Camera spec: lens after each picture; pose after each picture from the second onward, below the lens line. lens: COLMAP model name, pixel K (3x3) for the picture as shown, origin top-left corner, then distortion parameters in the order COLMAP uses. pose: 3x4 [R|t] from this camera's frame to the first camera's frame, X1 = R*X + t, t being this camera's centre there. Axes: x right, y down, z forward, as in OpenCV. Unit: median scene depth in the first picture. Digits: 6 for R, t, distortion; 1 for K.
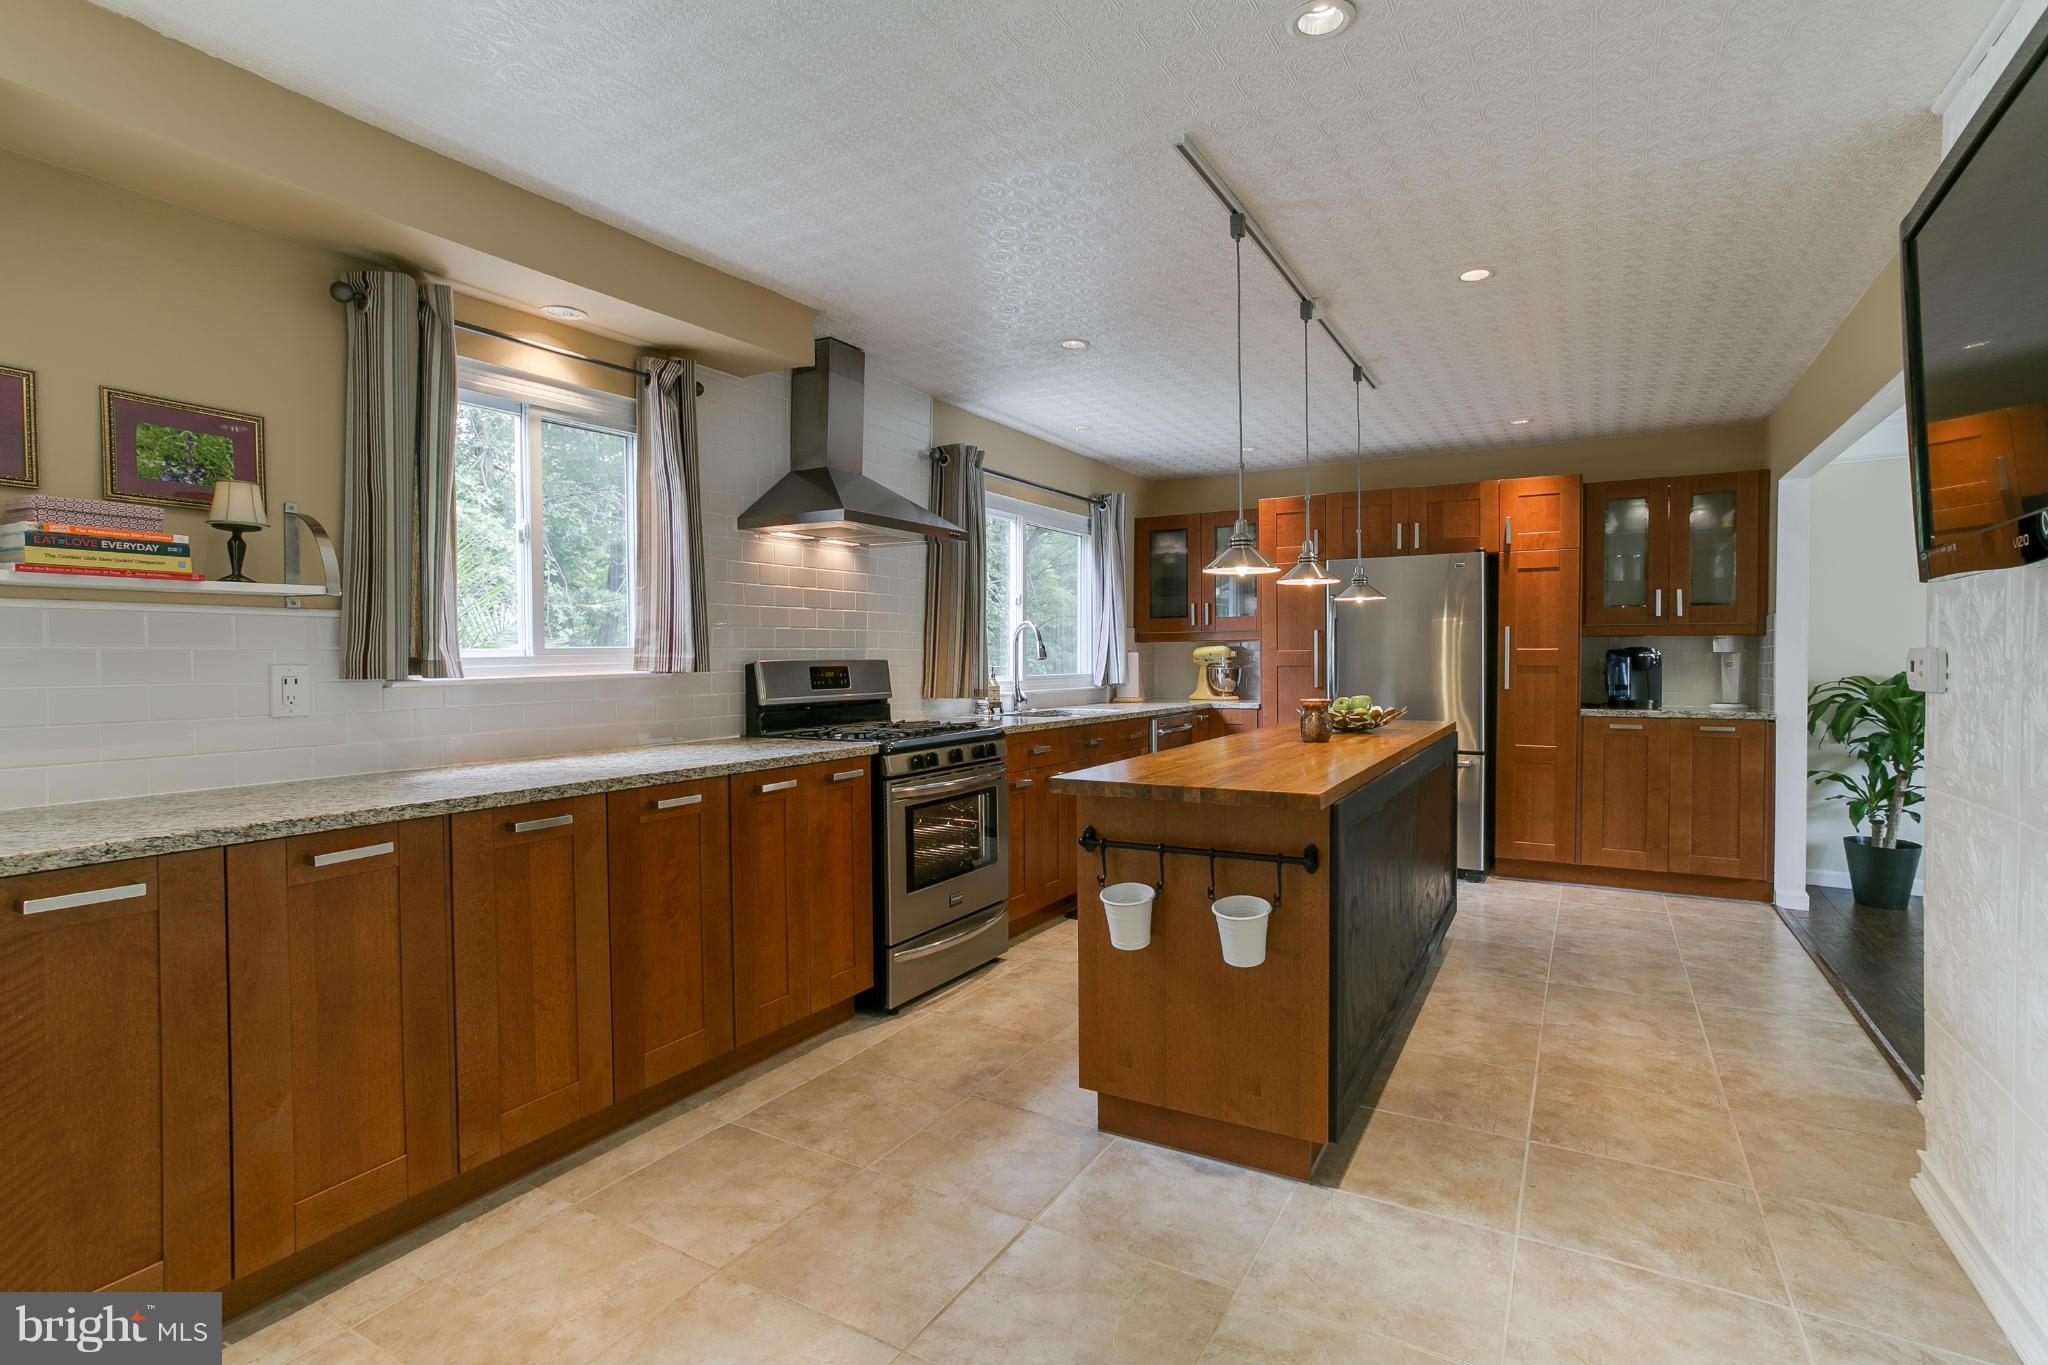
lens RADIAL K [[991.0, 0, 1024.0], [0, 991.0, 682.5], [0, 0, 1]] dist [-0.049136, 0.040279]
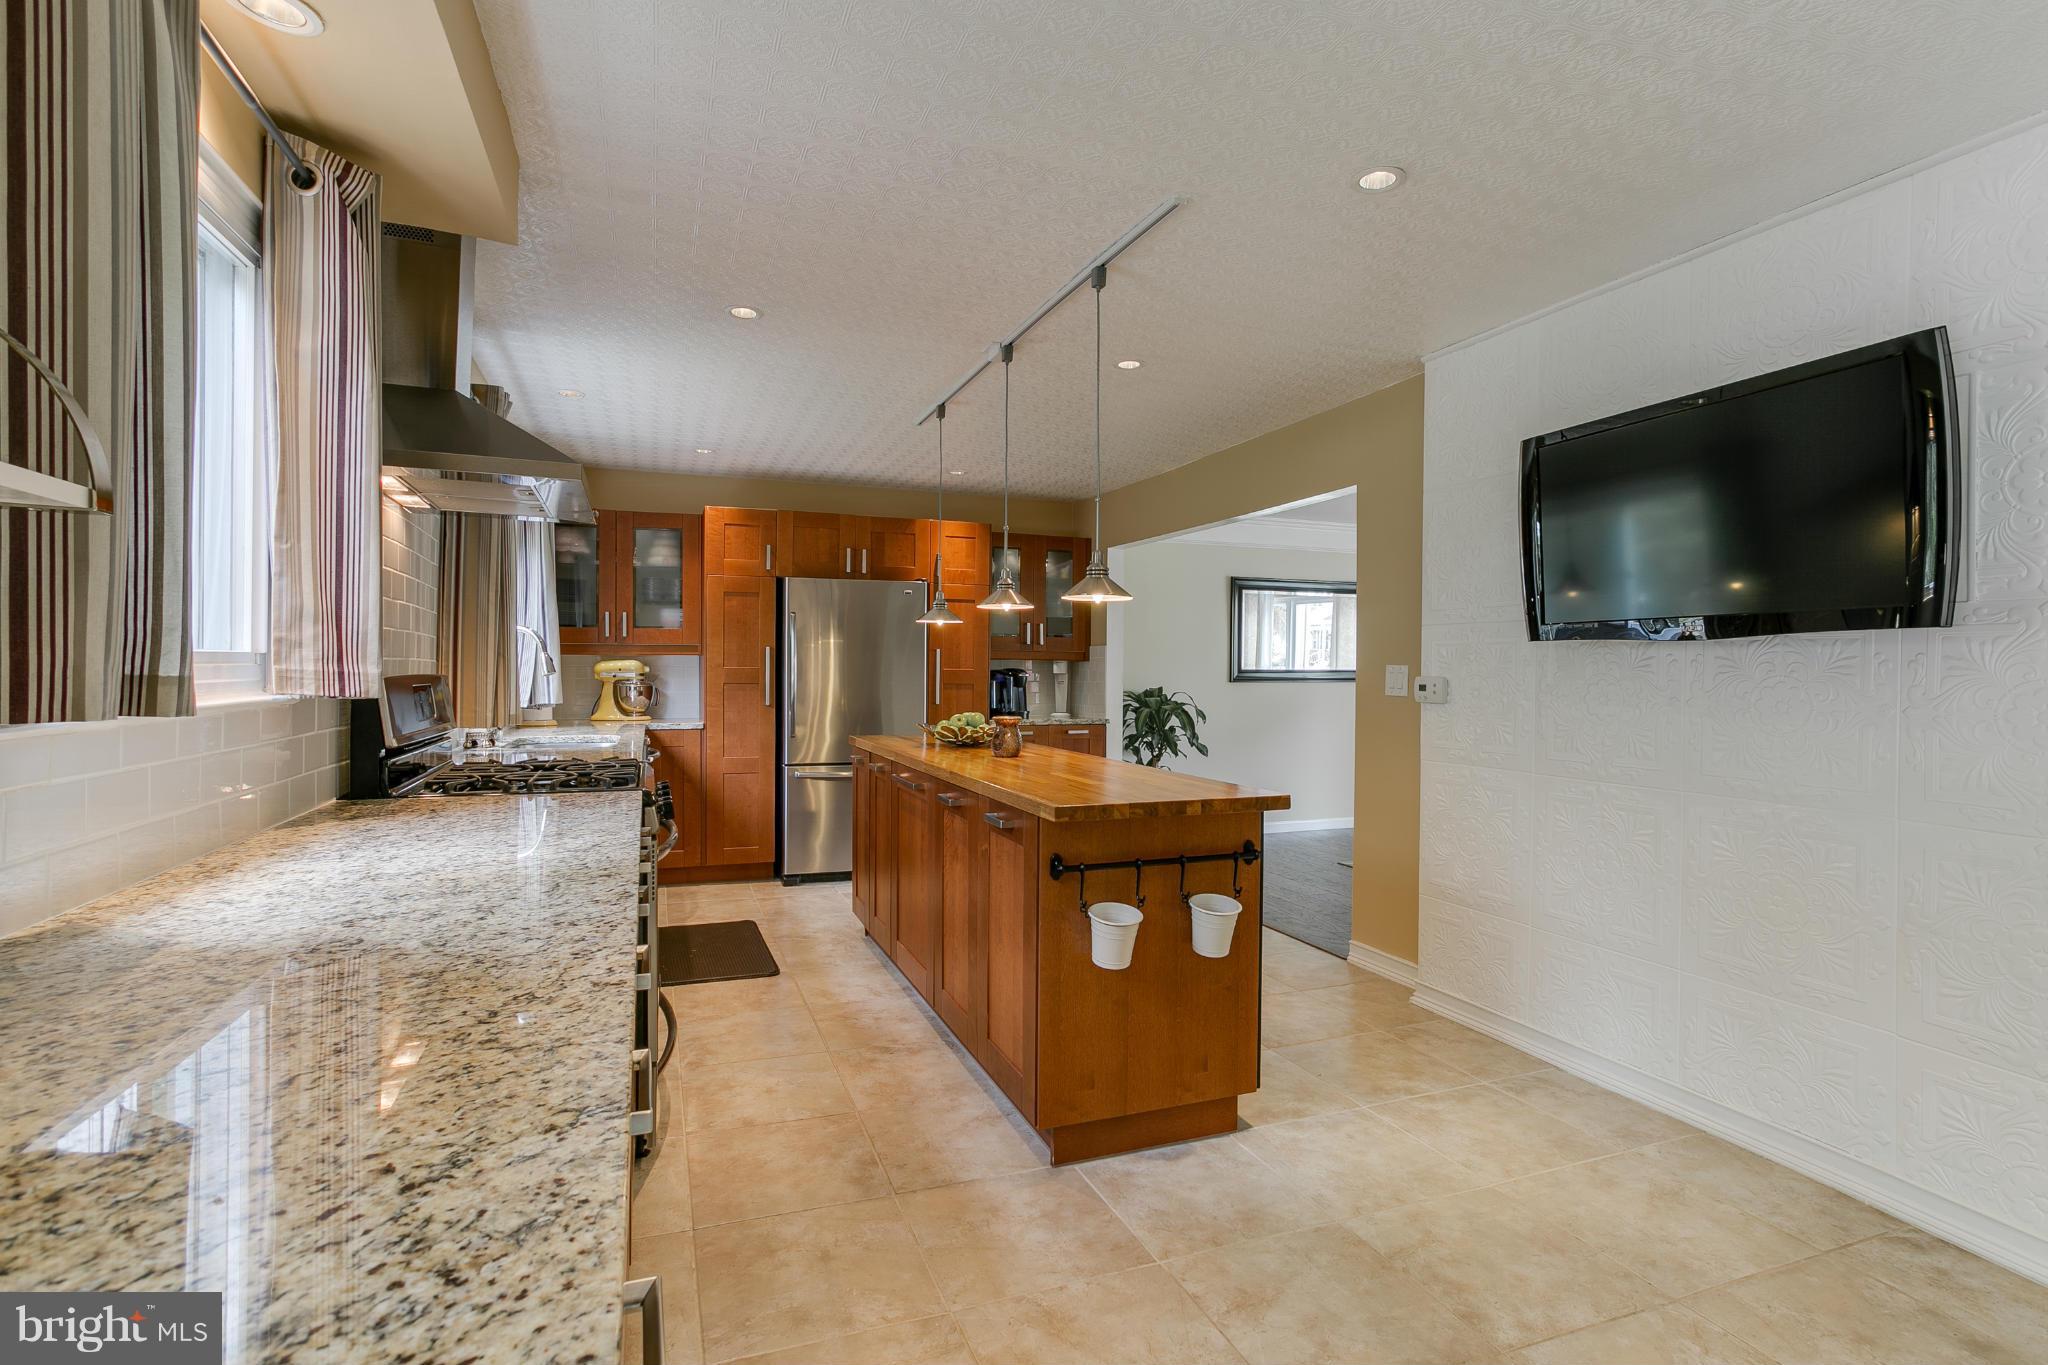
lens RADIAL K [[991.0, 0, 1024.0], [0, 991.0, 682.5], [0, 0, 1]] dist [-0.049136, 0.040279]
pose [[0.627752, 0.002238, 0.778410, -0.648304], [0.008650, 0.999914, -0.009850, -0.011414], [-0.778366, 0.012917, 0.627678, 0.381599]]
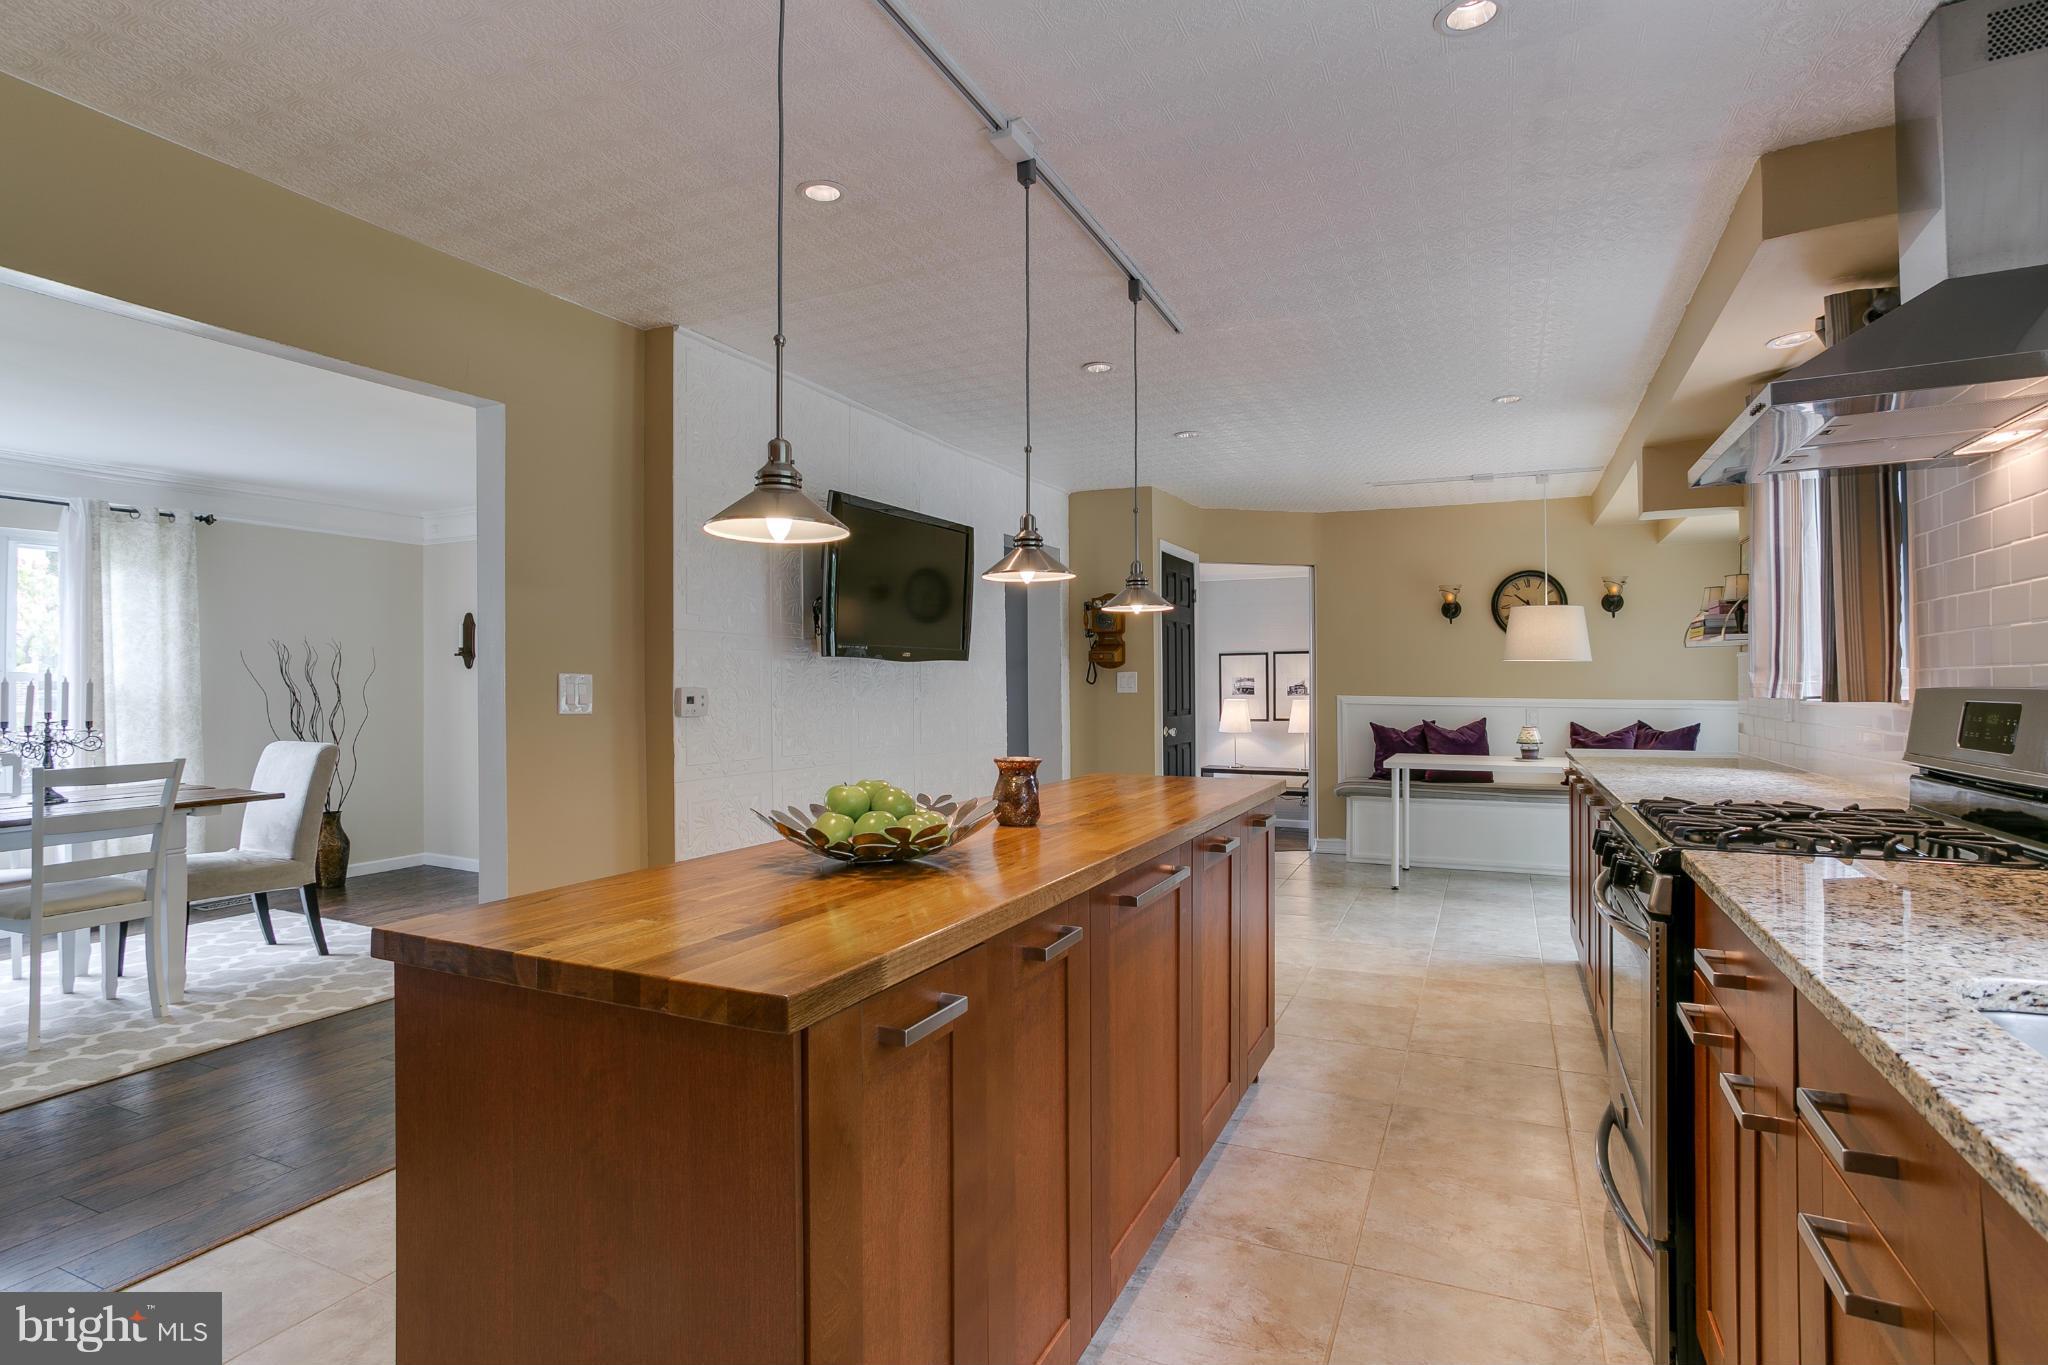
lens RADIAL K [[998.2, 0, 1024.0], [0, 998.2, 682.5], [0, 0, 1]] dist [-0.047436, 0.025375]
pose [[-0.996646, 0.011466, -0.081021, 0.422366], [0.009595, 0.999679, 0.023443, -0.058193], [0.081264, 0.022587, -0.996437, 2.023488]]
